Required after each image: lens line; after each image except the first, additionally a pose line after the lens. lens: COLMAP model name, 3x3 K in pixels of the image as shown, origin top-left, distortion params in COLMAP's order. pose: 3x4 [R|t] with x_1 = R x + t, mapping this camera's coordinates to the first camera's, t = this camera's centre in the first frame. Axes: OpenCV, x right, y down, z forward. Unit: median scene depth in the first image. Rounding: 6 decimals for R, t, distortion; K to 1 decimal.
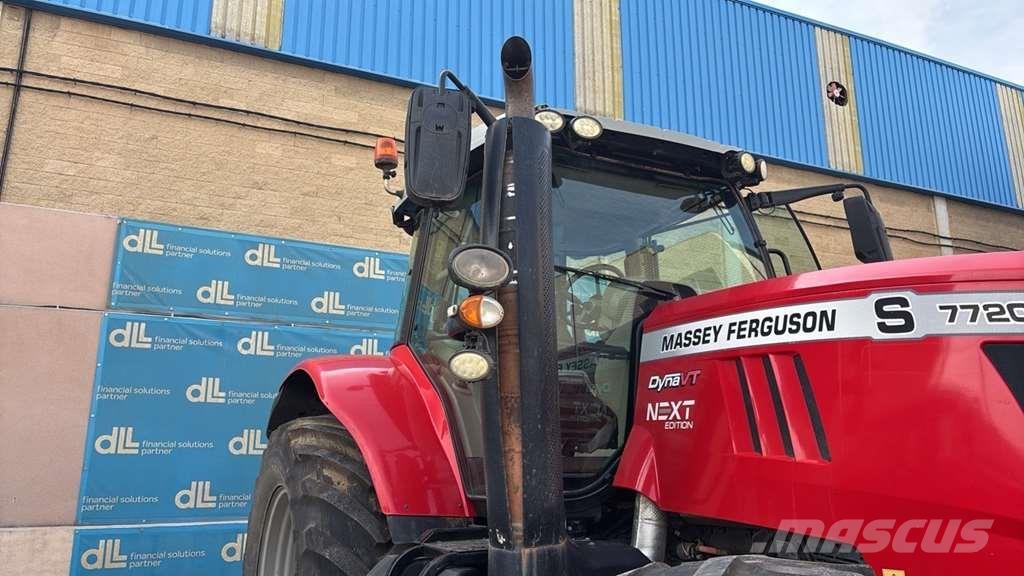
lens RADIAL K [[745.9, 0, 514.1], [0, 745.9, 281.2], [0, 0, 1]] dist [0.087954, -0.112571]
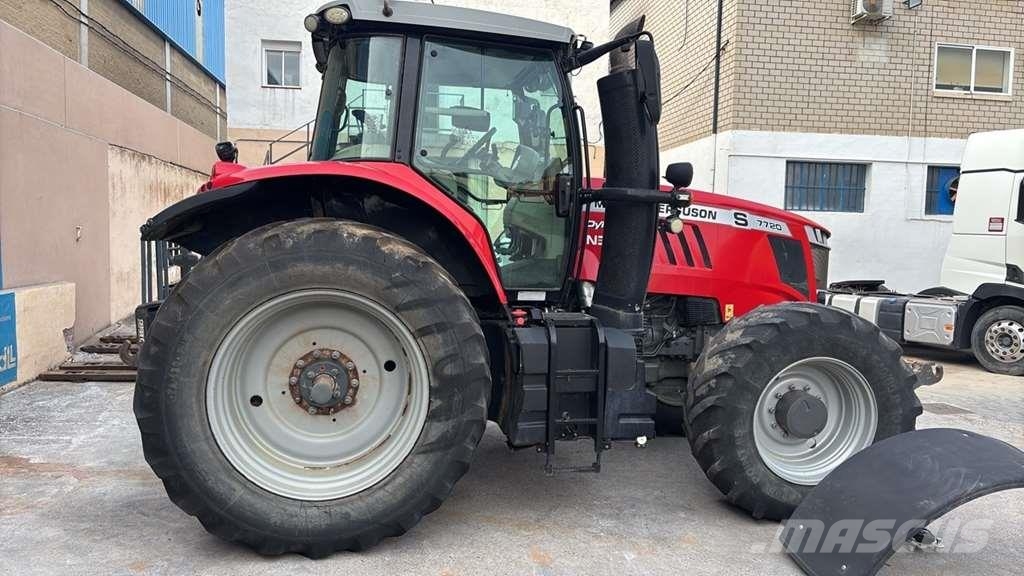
lens RADIAL K [[746.8, 0, 513.4], [0, 746.8, 288.3], [0, 0, 1]] dist [0.052977, -0.093686]
pose [[0.247190, -0.036741, 0.968270, -1.715353], [-0.257047, 0.960992, 0.102087, 0.158417], [-0.934250, -0.274126, 0.228104, 0.760306]]
